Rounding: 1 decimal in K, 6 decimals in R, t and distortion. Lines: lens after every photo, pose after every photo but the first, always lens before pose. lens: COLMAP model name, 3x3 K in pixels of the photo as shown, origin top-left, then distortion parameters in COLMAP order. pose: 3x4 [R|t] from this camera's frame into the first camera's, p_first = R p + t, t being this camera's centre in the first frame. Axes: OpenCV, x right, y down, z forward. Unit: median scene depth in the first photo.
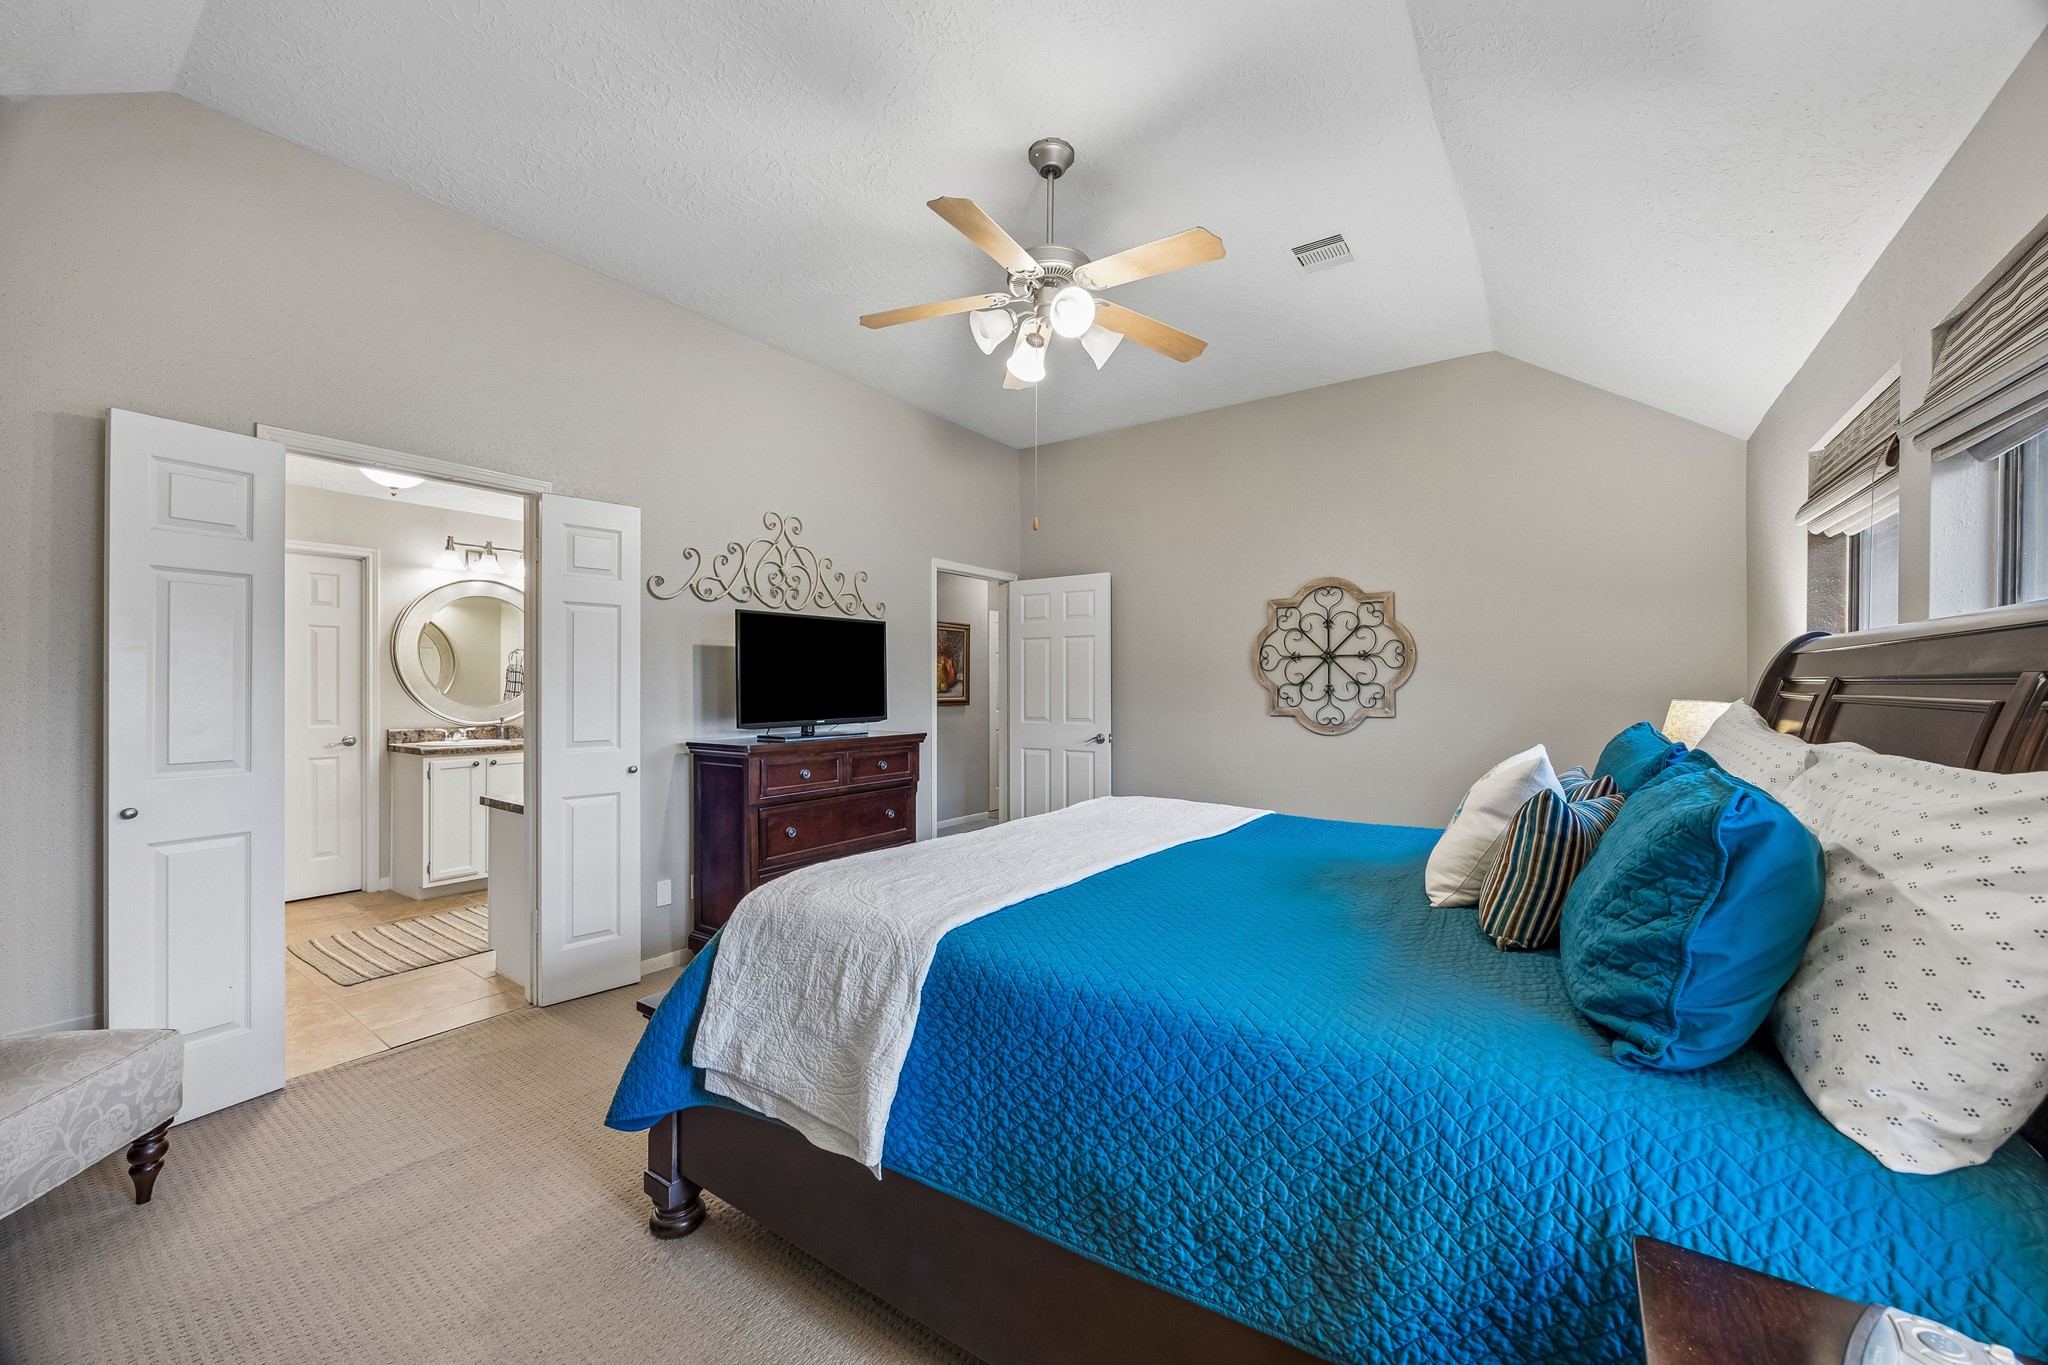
lens RADIAL K [[787.4, 0, 1020.4], [0, 787.4, 683.9], [0, 0, 1]] dist [-0.001744, -0.000380]
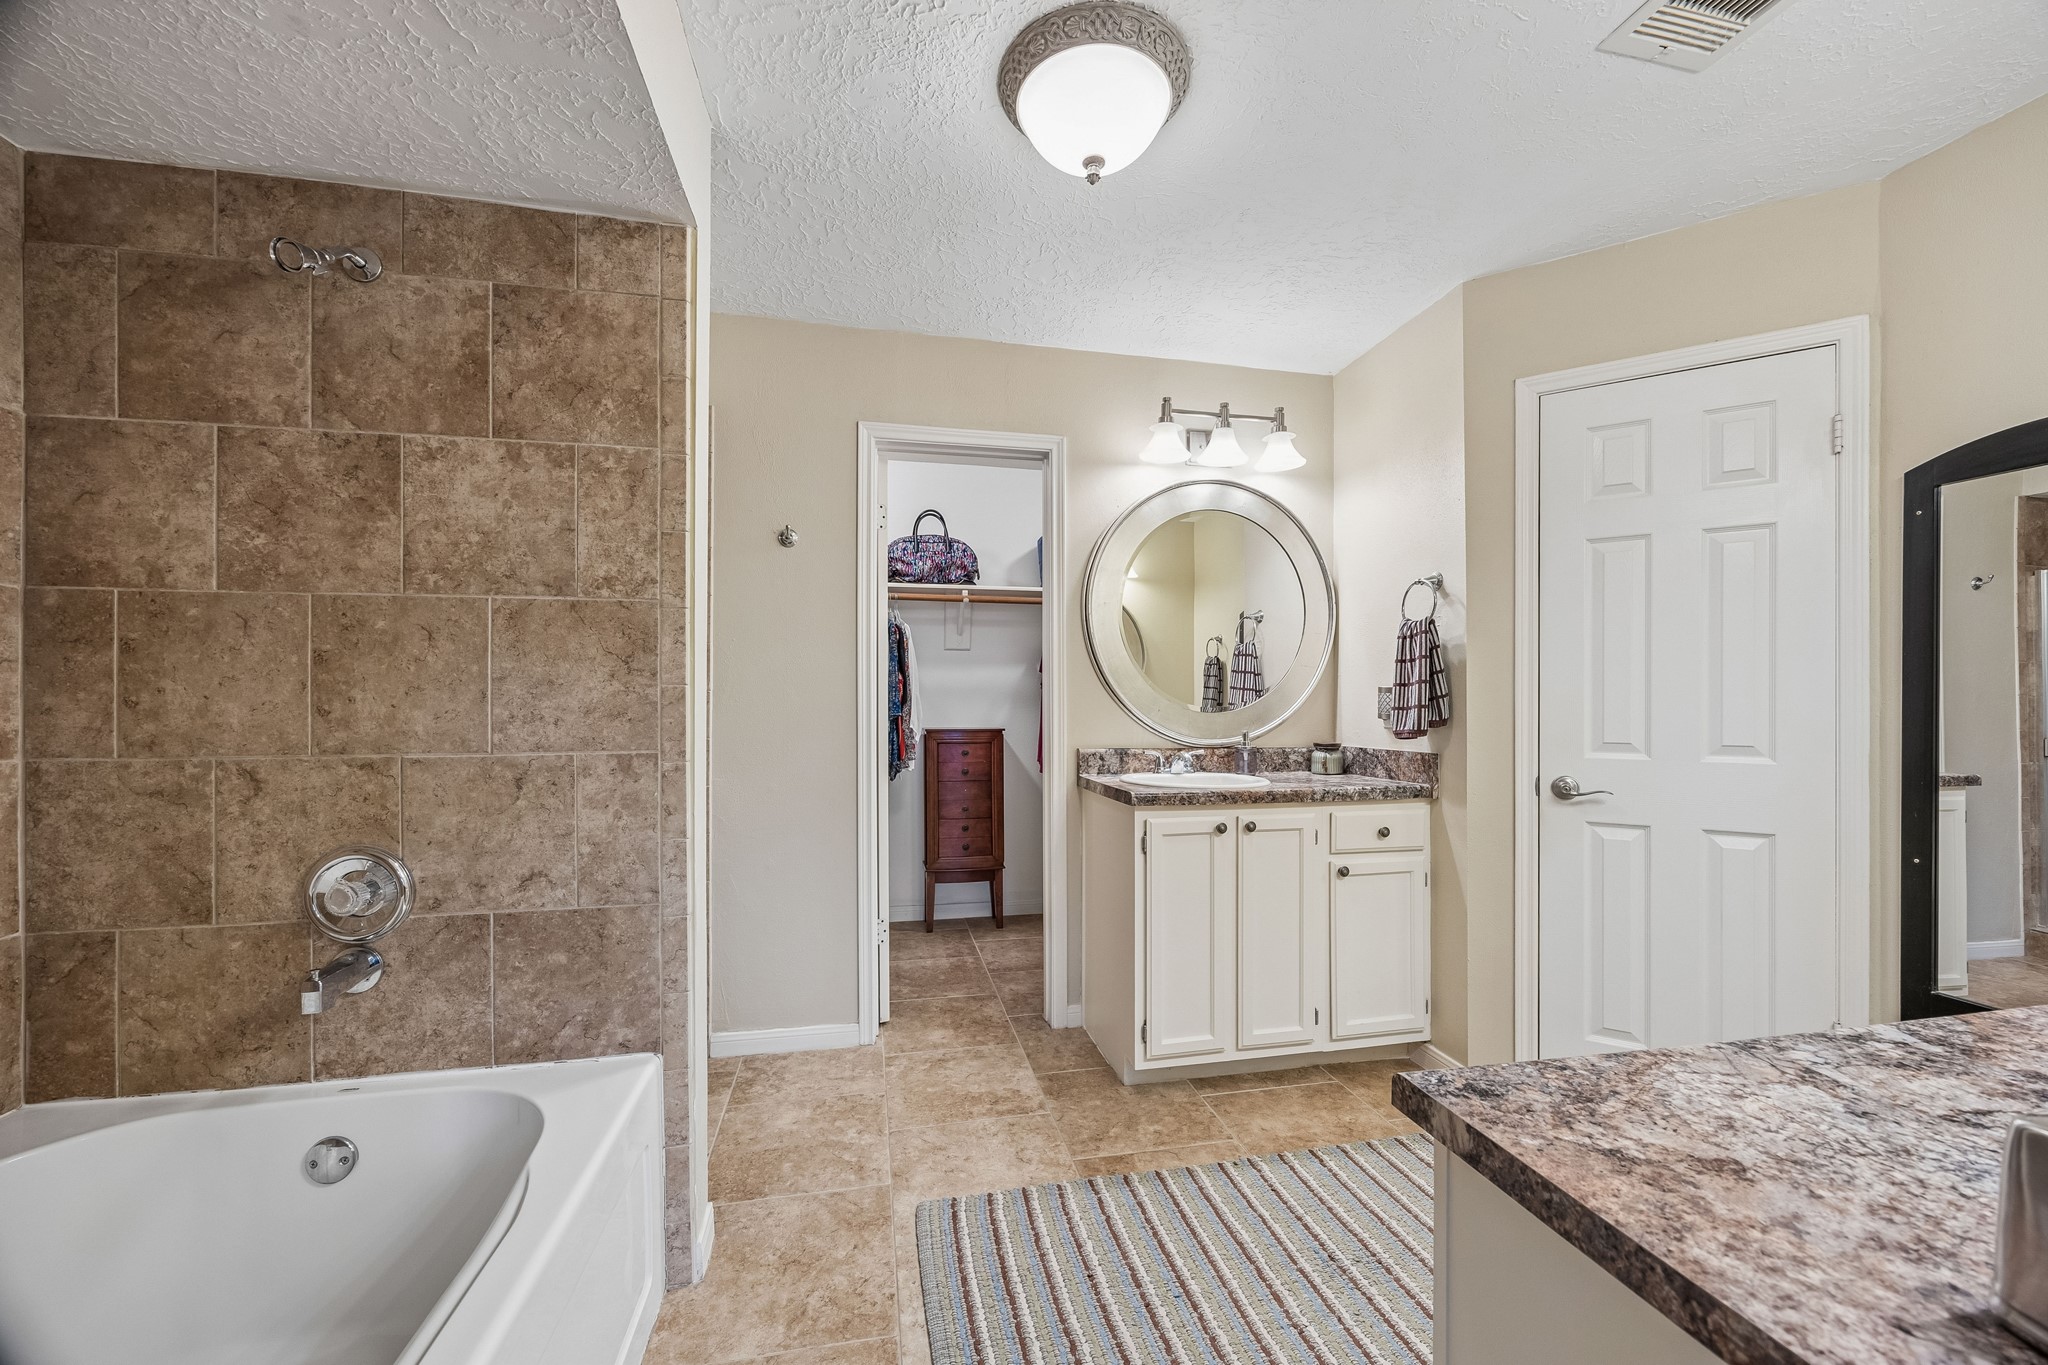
lens RADIAL K [[787.4, 0, 1025.6], [0, 787.4, 692.0], [0, 0, 1]] dist [-0.001744, -0.000380]
pose [[0.746163, -0.007995, -0.665716, -0.448126], [0.003355, 0.999960, -0.008248, 0.020777], [0.665755, 0.003920, 0.746160, 0.543655]]
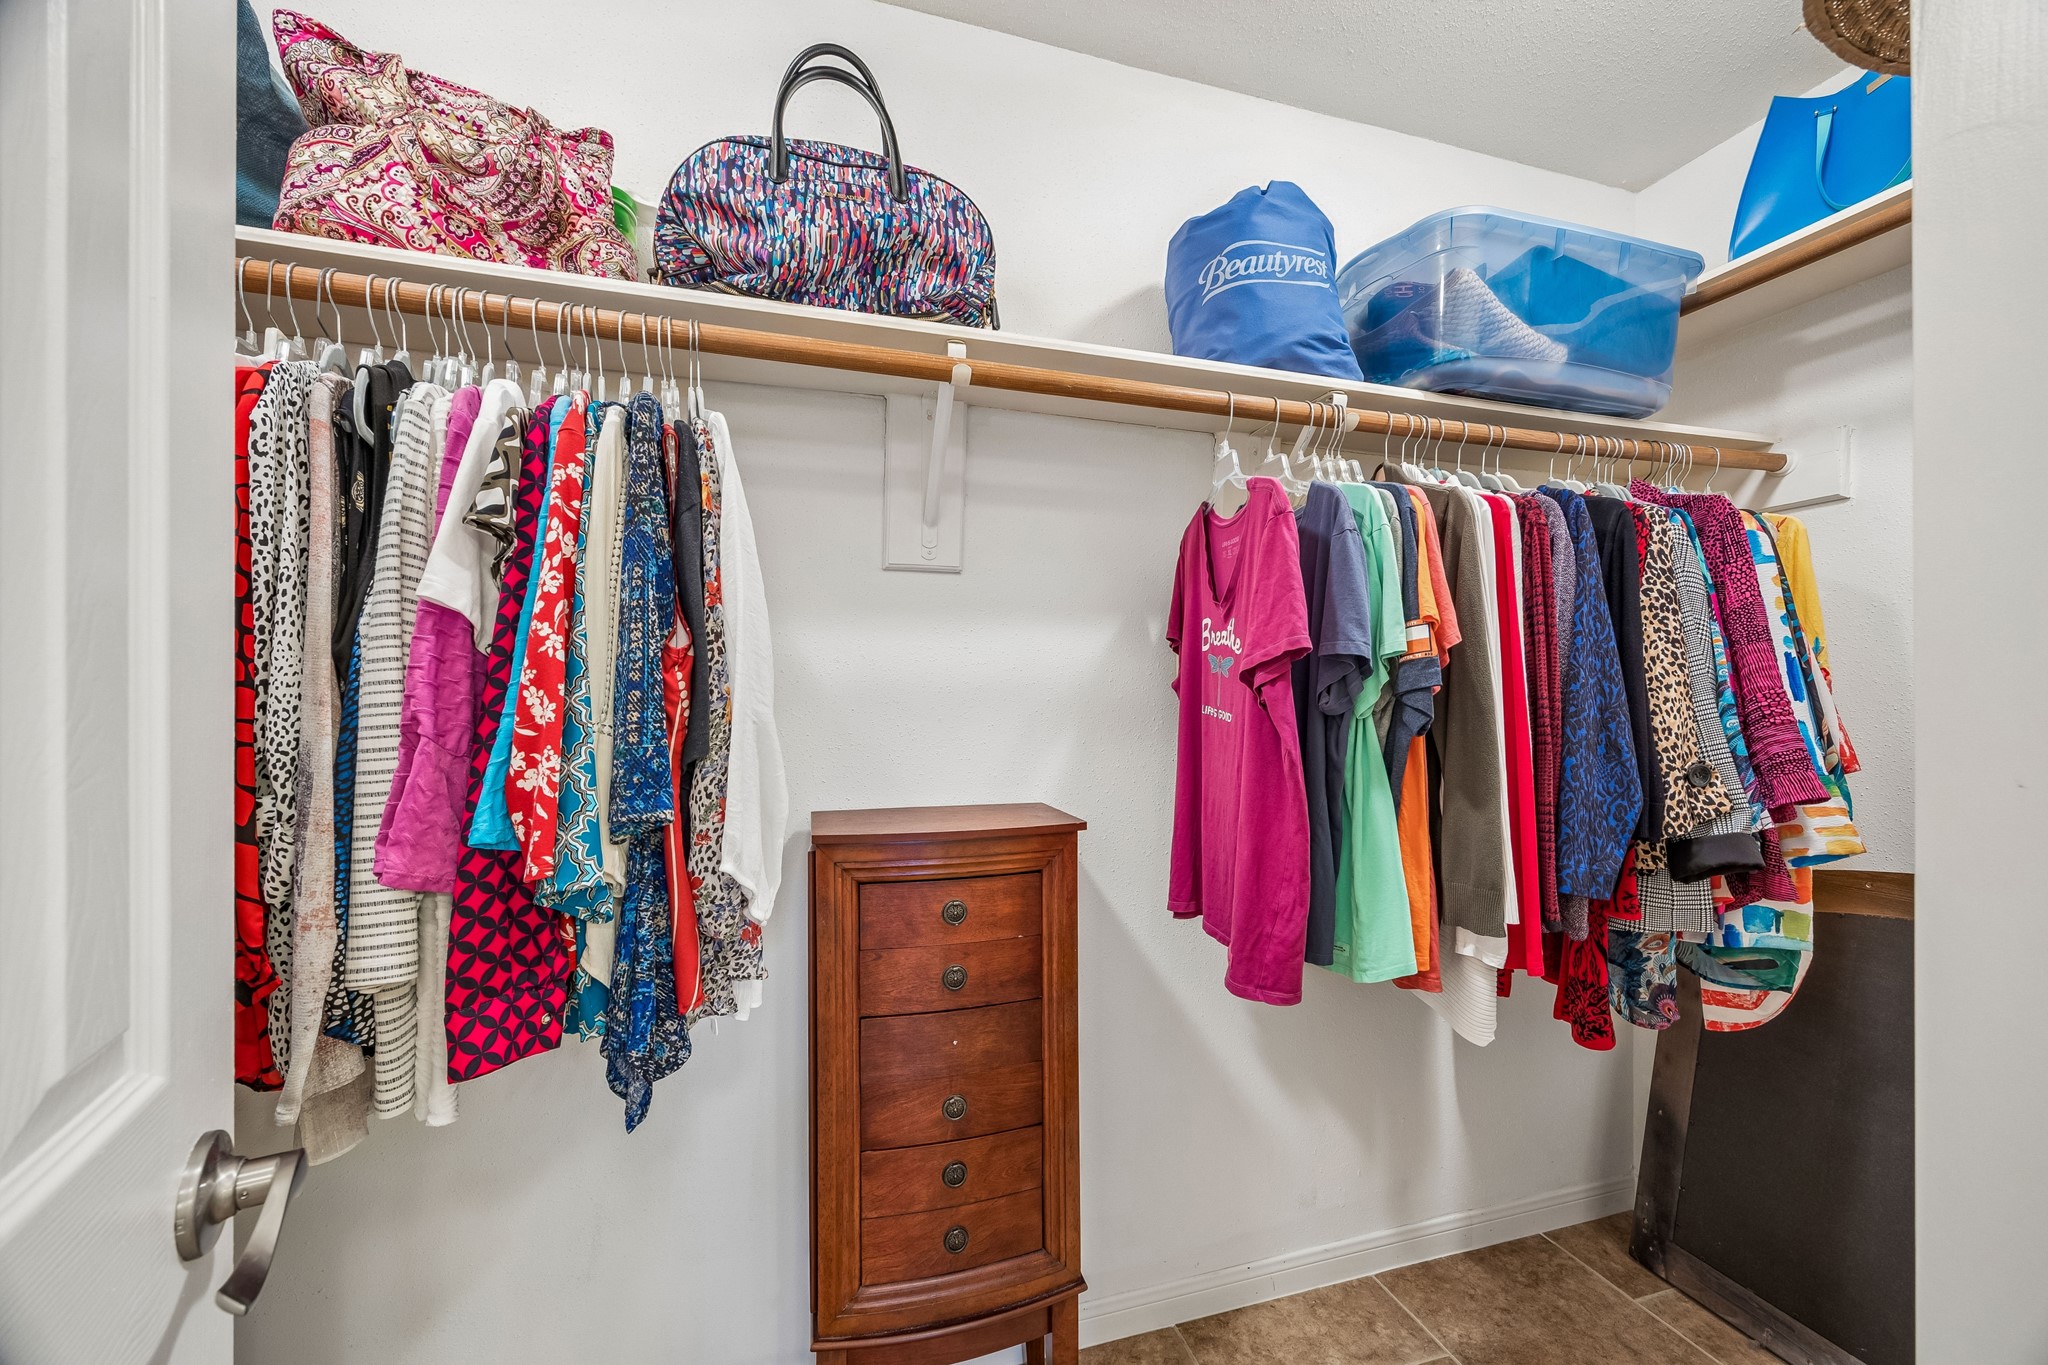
lens RADIAL K [[787.4, 0, 1017.4], [0, 787.4, 691.0], [0, 0, 1]] dist [-0.001744, -0.000380]
pose [[0.789650, -0.009654, -0.613482, -0.726320], [0.002646, 0.999920, -0.012329, 0.015722], [0.613552, 0.008112, 0.789612, 0.797350]]
